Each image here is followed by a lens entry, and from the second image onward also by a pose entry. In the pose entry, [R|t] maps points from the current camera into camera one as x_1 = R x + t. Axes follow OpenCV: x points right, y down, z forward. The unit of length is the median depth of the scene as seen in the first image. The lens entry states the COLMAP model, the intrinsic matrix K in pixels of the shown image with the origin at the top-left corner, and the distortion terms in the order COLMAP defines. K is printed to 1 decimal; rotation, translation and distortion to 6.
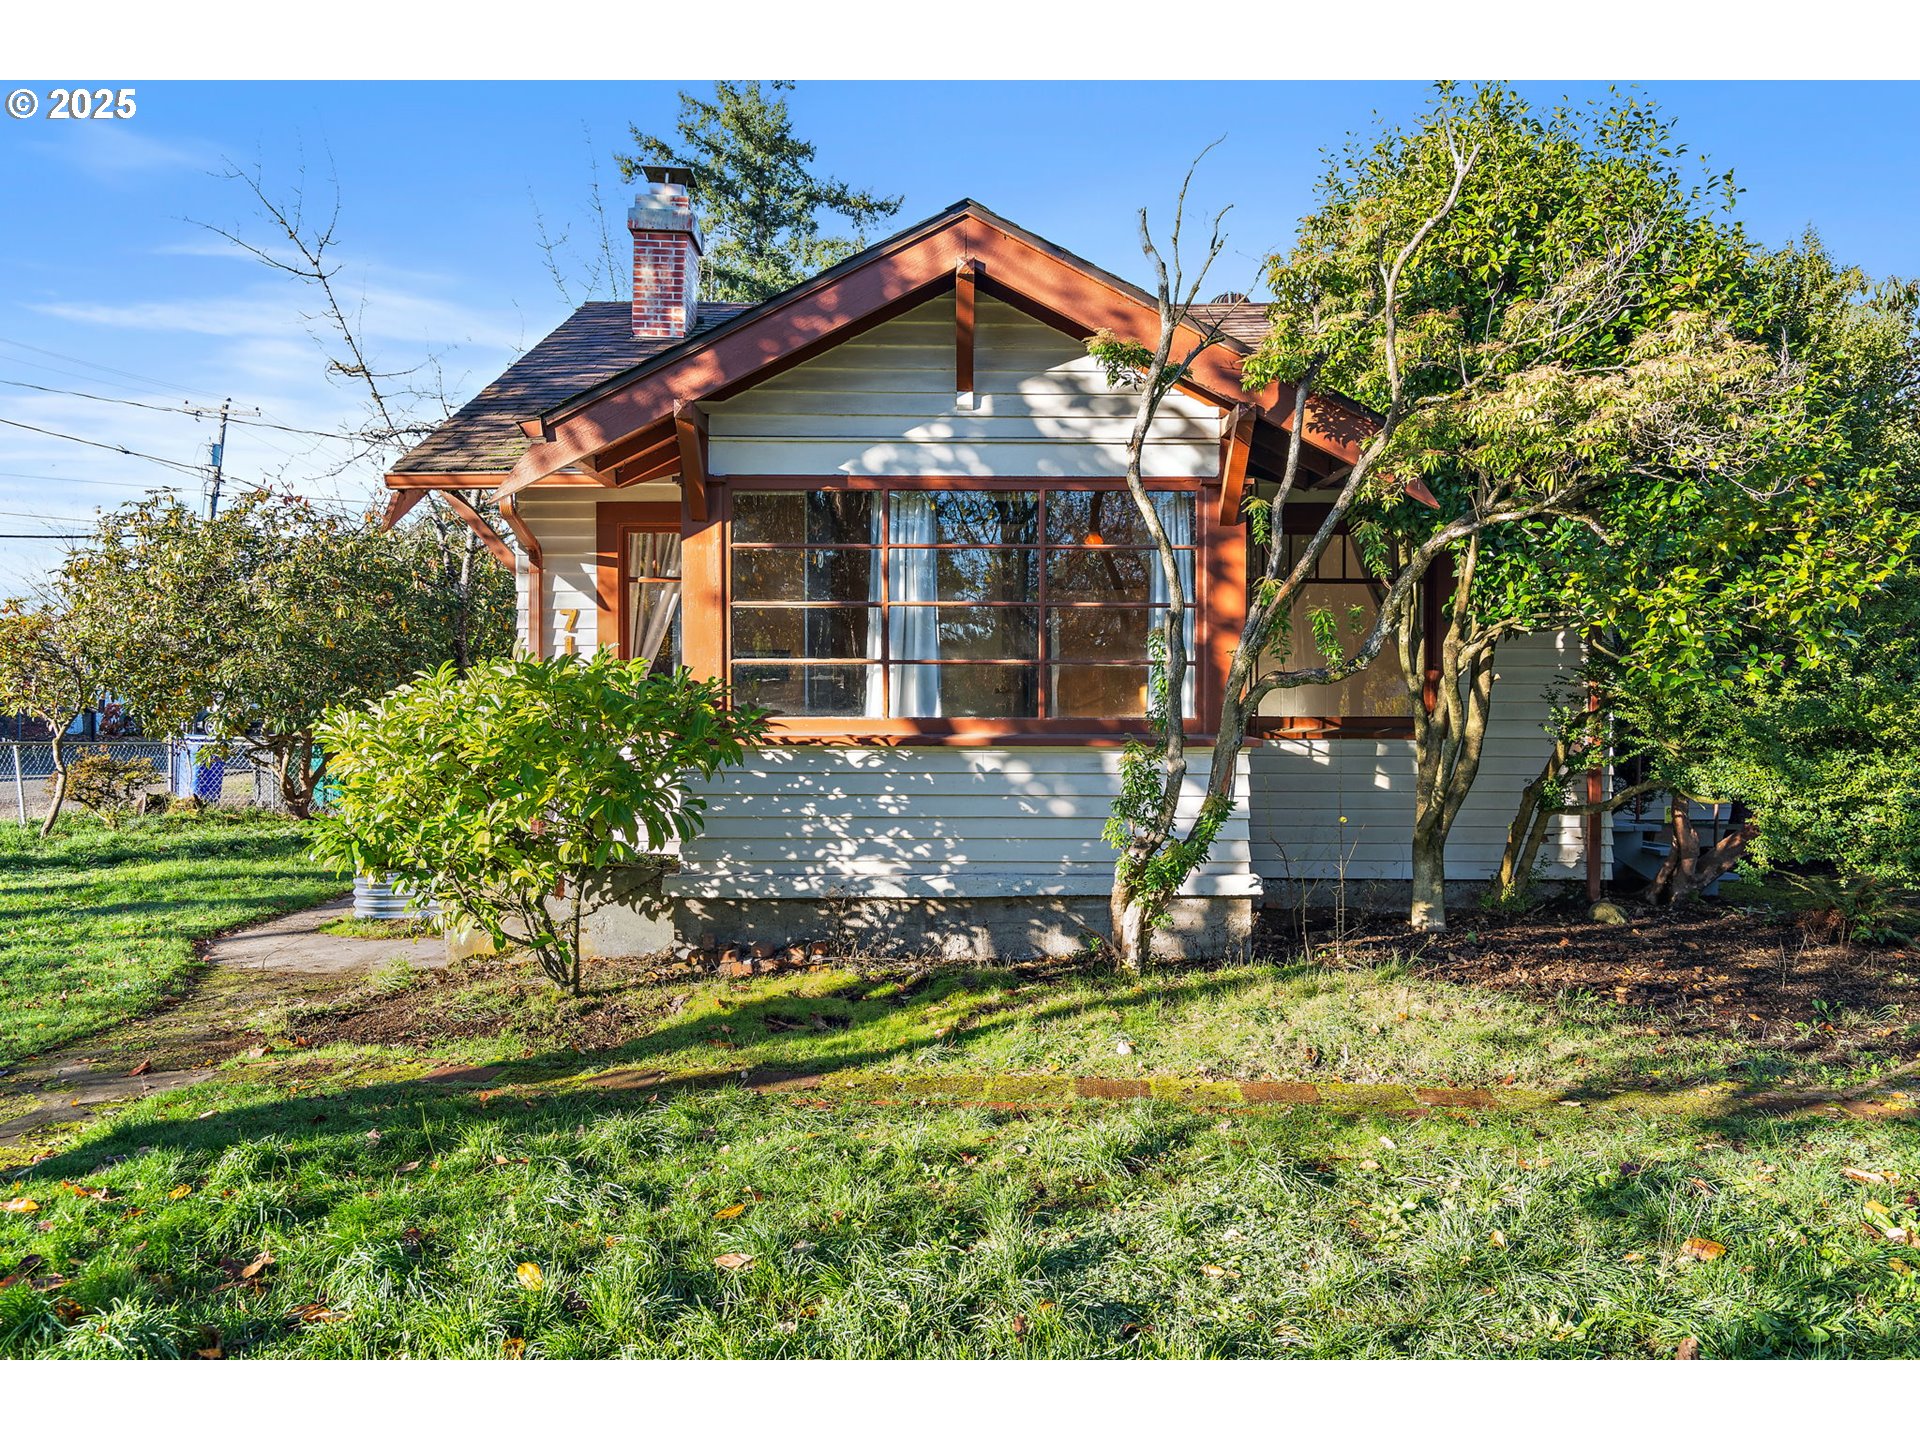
lens RADIAL K [[876.8, 0, 959.6], [0, 876.8, 718.0], [0, 0, 1]] dist [-0.009715, 0.000174]
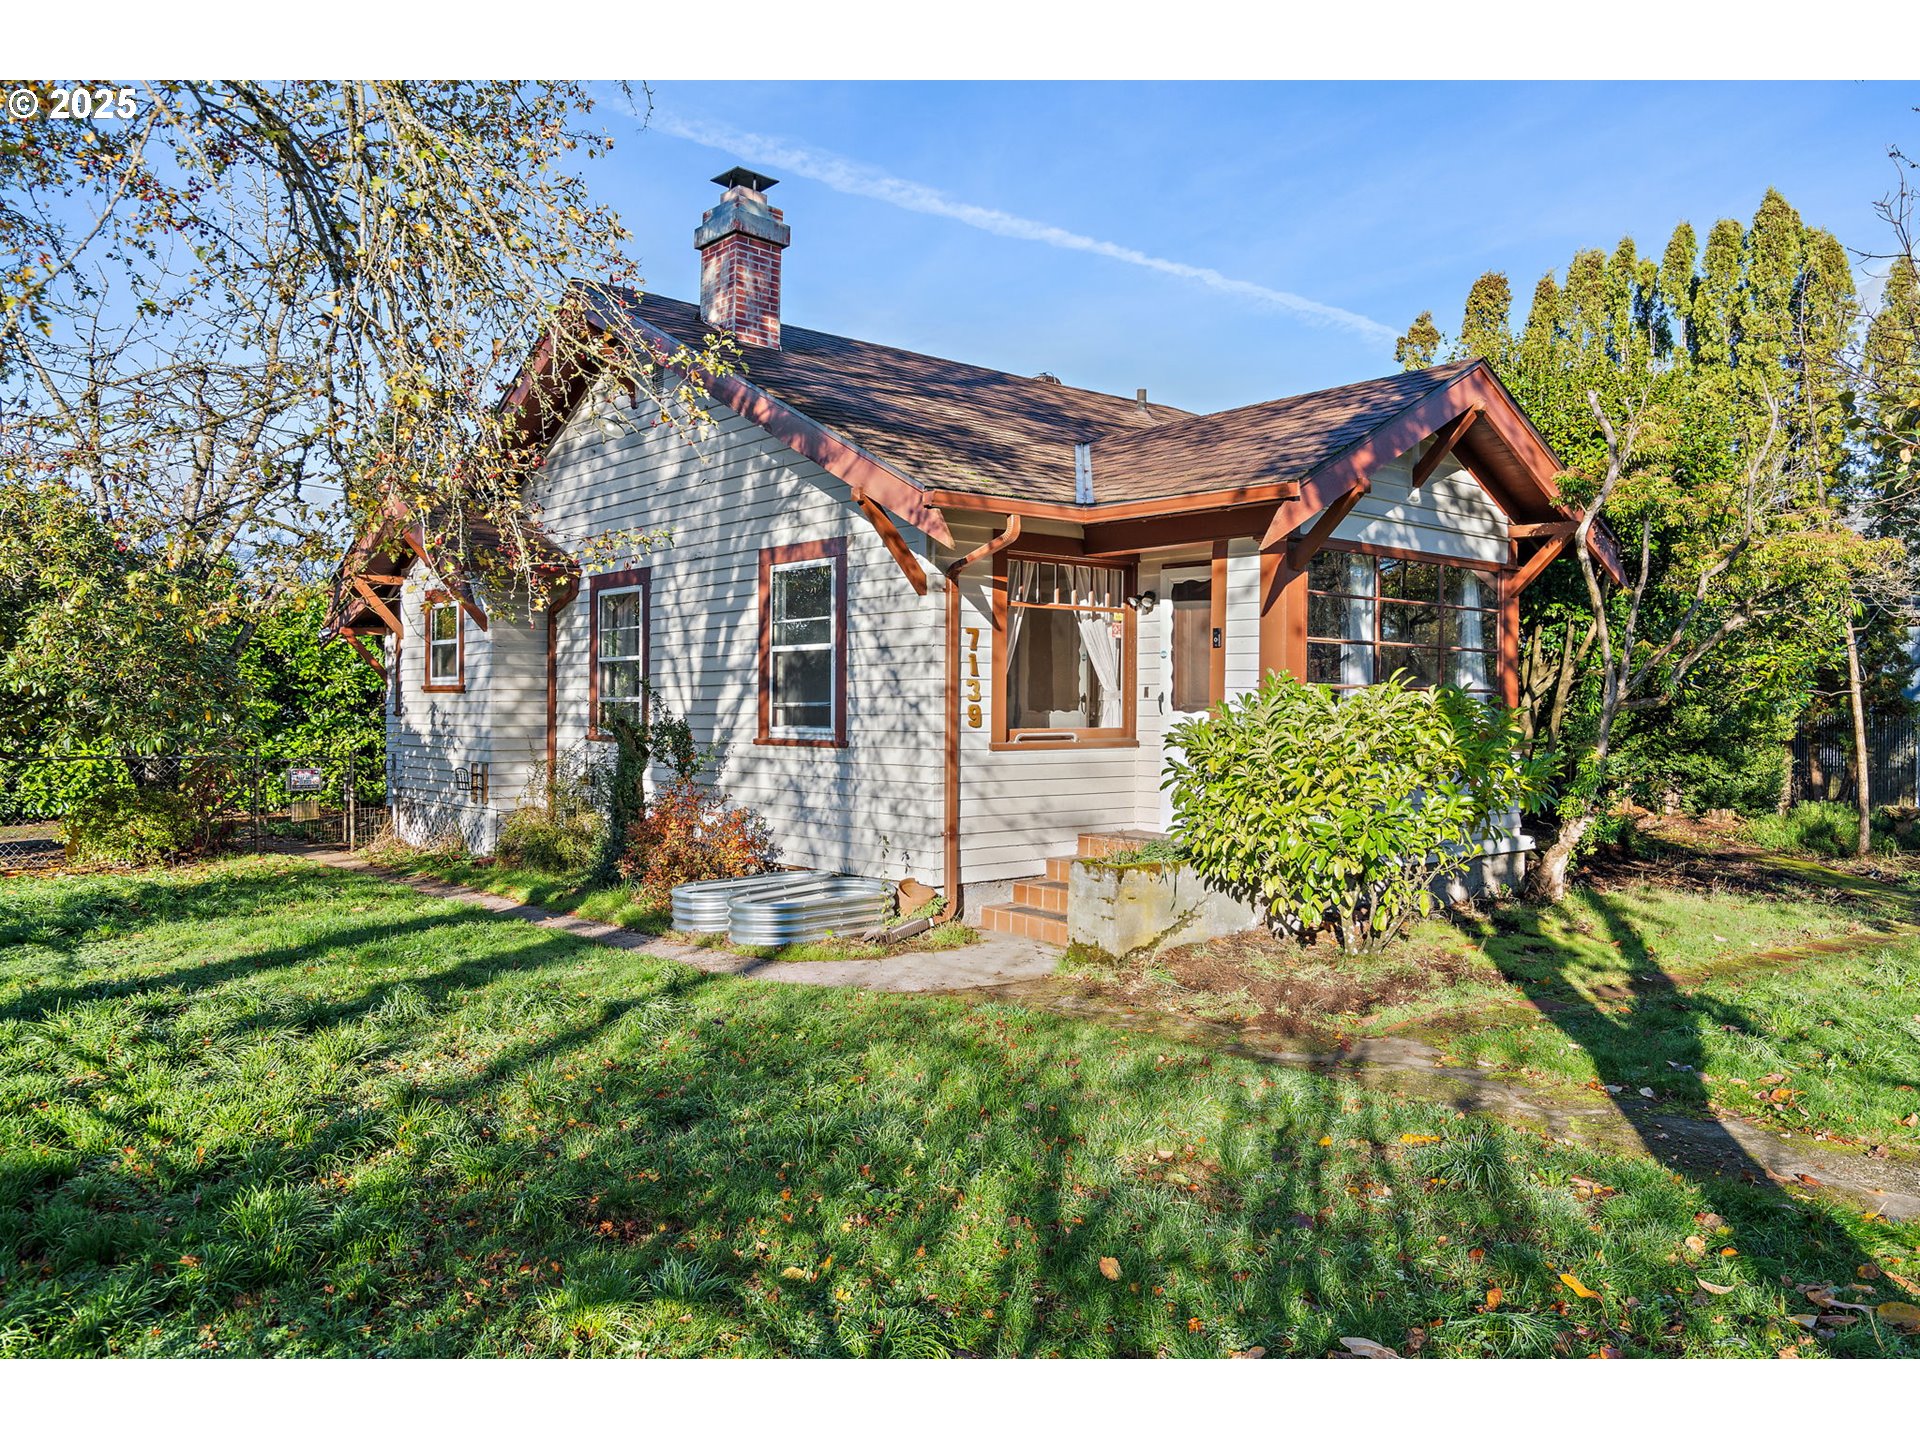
lens RADIAL K [[876.8, 0, 958.2], [0, 876.8, 718.7], [0, 0, 1]] dist [-0.009715, 0.000174]
pose [[0.927055, 0.014177, 0.374658, -0.856344], [-0.003940, 0.999598, -0.028074, 0.014132], [-0.374906, 0.024550, 0.926738, 0.033588]]
